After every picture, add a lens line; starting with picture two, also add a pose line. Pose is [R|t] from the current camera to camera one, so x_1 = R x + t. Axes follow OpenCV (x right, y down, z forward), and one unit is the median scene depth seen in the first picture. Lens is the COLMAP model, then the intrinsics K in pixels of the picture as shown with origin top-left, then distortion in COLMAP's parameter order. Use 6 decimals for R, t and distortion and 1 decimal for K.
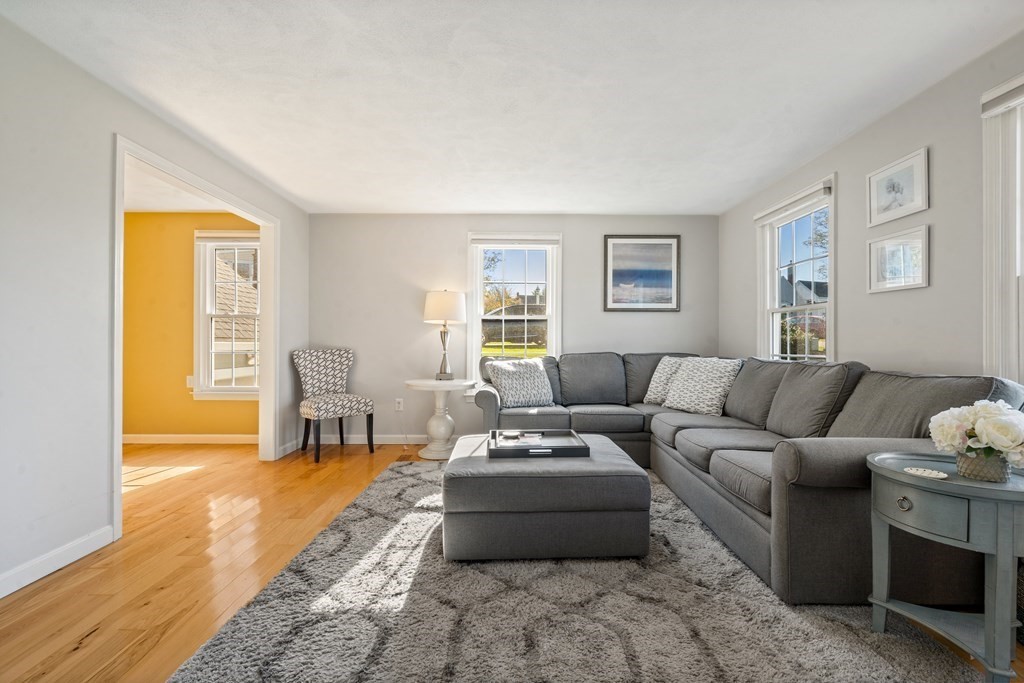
lens RADIAL K [[462.8, 0, 512.0], [0, 462.8, 341.5], [0, 0, 1]] dist [-0.002190, -0.000283]
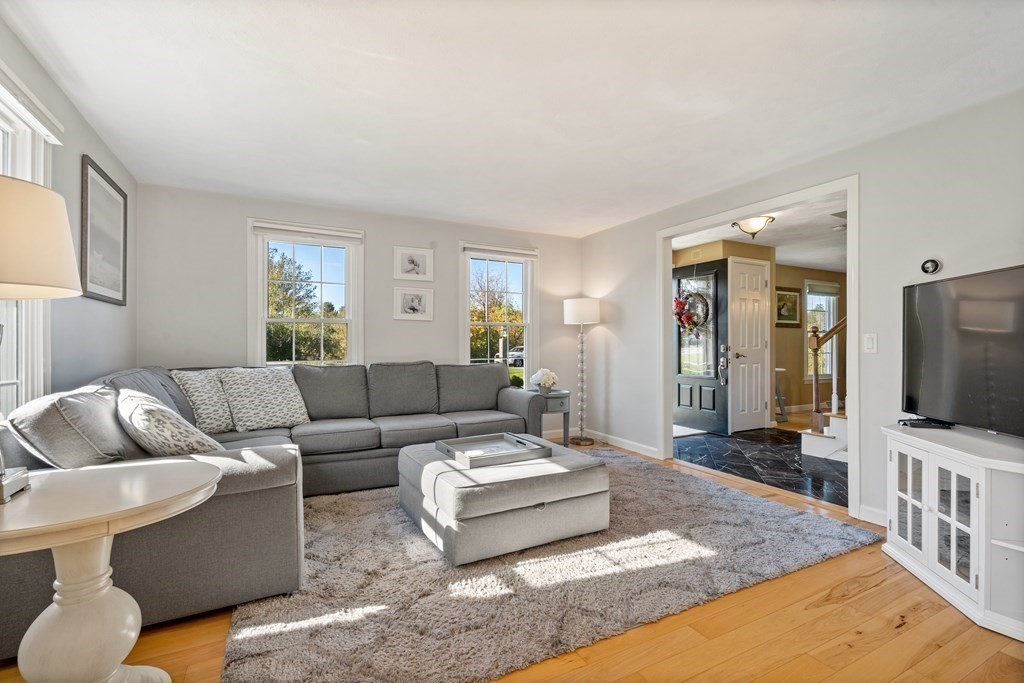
lens RADIAL K [[462.8, 0, 512.0], [0, 462.8, 341.5], [0, 0, 1]] dist [-0.002190, -0.000283]
pose [[-0.452346, 0.000139, 0.891843, -0.842106], [-0.002626, 0.999995, -0.001487, -0.024595], [-0.891839, -0.003014, -0.452344, 1.322806]]
